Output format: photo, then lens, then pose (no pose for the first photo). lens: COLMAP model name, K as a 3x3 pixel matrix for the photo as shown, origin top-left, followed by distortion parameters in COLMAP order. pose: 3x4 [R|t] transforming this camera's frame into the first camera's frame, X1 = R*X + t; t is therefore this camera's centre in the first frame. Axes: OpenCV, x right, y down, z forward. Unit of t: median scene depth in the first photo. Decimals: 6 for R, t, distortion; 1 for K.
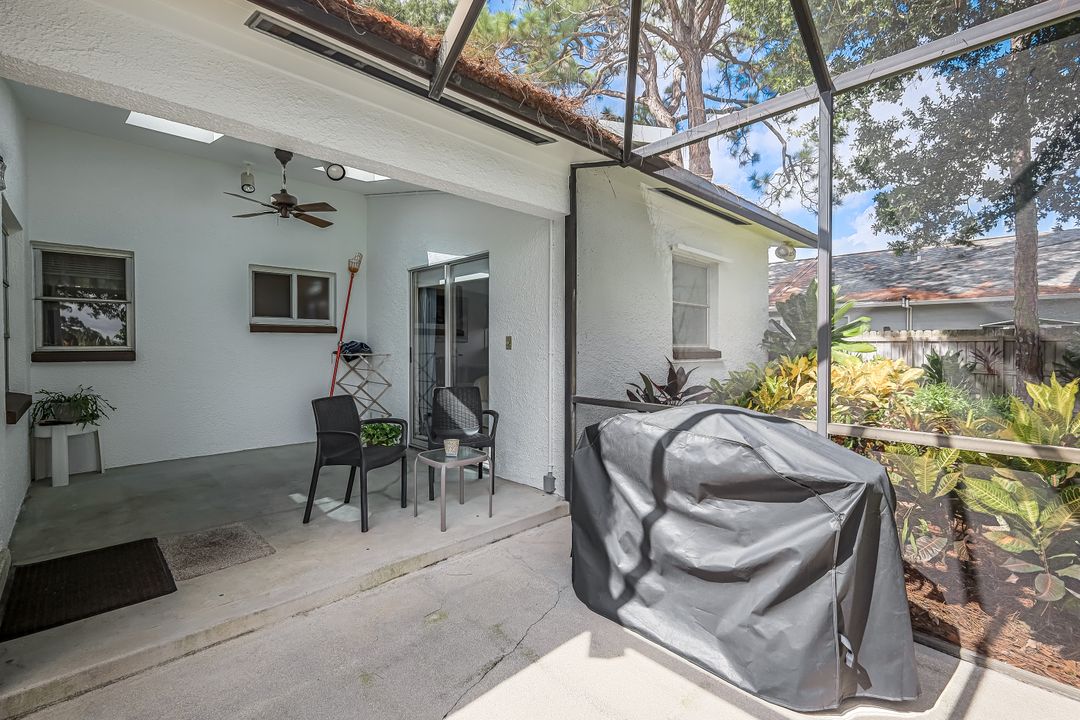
lens RADIAL K [[474.2, 0, 532.9], [0, 474.2, 357.5], [0, 0, 1]] dist [0.001576, 0.000125]
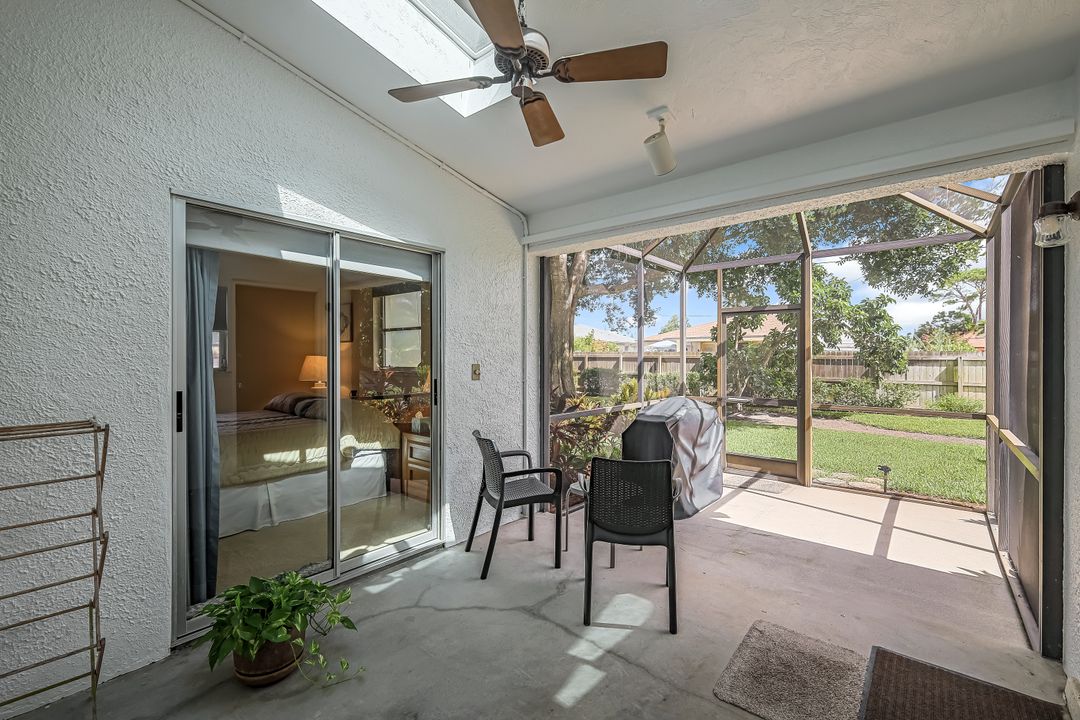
lens RADIAL K [[474.2, 0, 532.9], [0, 474.2, 357.5], [0, 0, 1]] dist [0.001576, 0.000125]
pose [[-0.109791, -0.010492, 0.993899, -1.589733], [0.010834, 0.999872, 0.011752, -0.116534], [-0.993896, 0.012058, -0.109664, 1.744644]]
